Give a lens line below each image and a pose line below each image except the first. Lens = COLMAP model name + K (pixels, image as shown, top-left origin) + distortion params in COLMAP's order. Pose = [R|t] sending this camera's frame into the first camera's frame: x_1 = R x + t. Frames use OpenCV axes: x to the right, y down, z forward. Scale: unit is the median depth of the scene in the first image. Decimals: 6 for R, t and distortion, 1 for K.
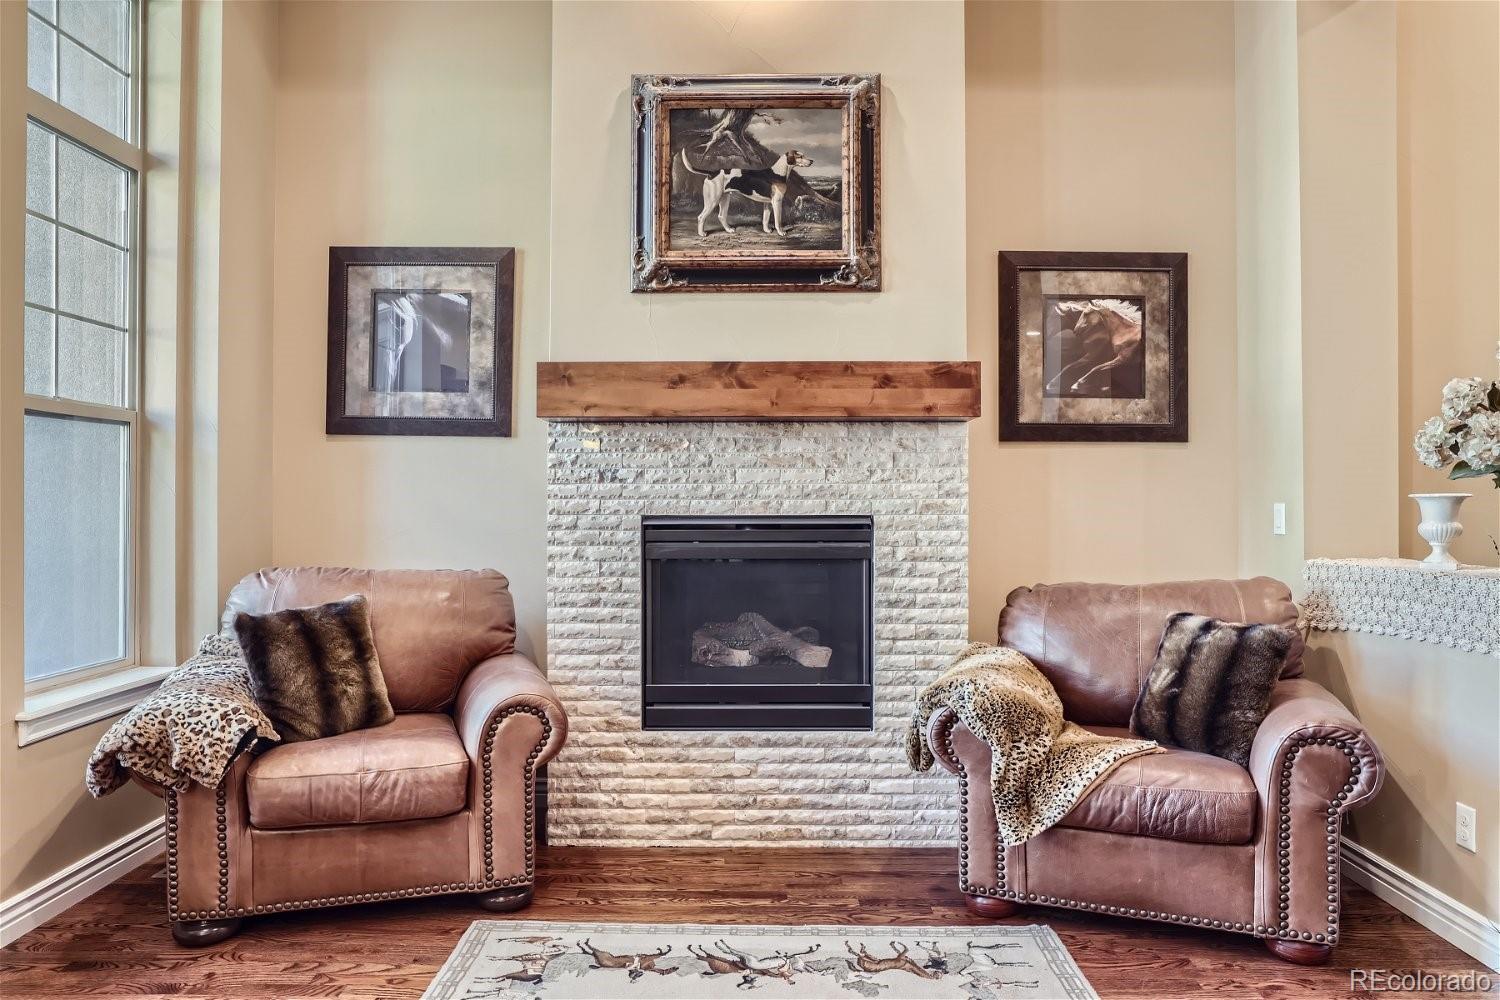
lens RADIAL K [[1009.3, 0, 747.0], [0, 1009.3, 492.9], [0, 0, 1]] dist [-0.026731, 0.004860]
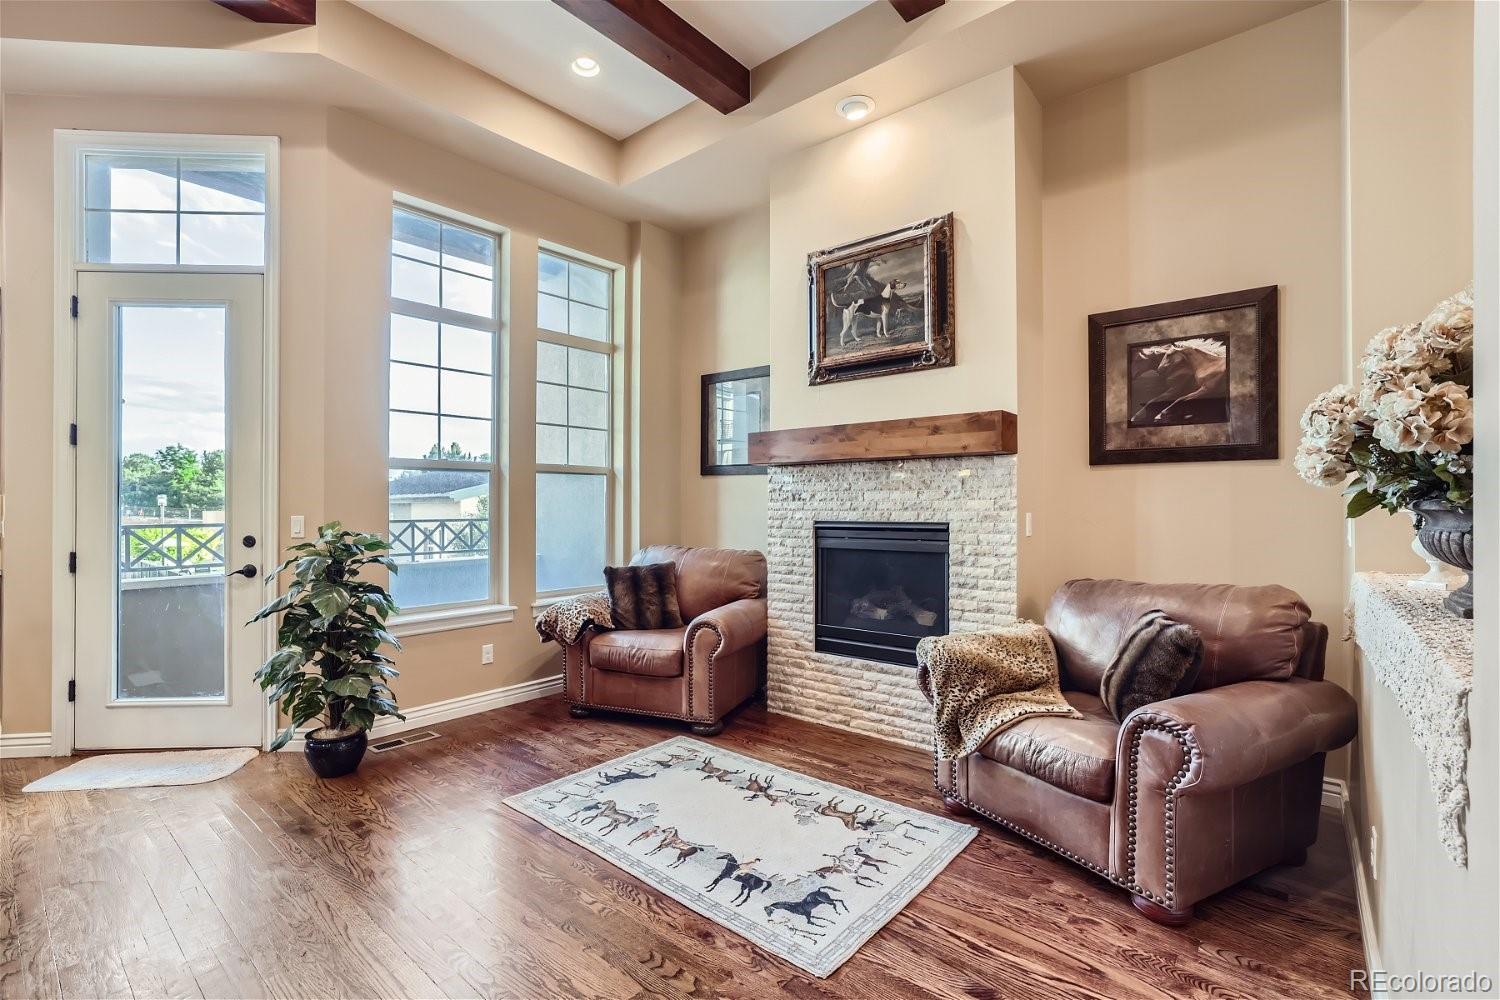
lens RADIAL K [[679.2, 0, 750.0], [0, 679.2, 500.0], [0, 0, 1]] dist [-0.003182, 0.000015]
pose [[0.774457, -0.007385, -0.632583, 0.518762], [0.007558, 0.999969, -0.002421, -0.009820], [0.632581, -0.002906, 0.774489, 0.076270]]
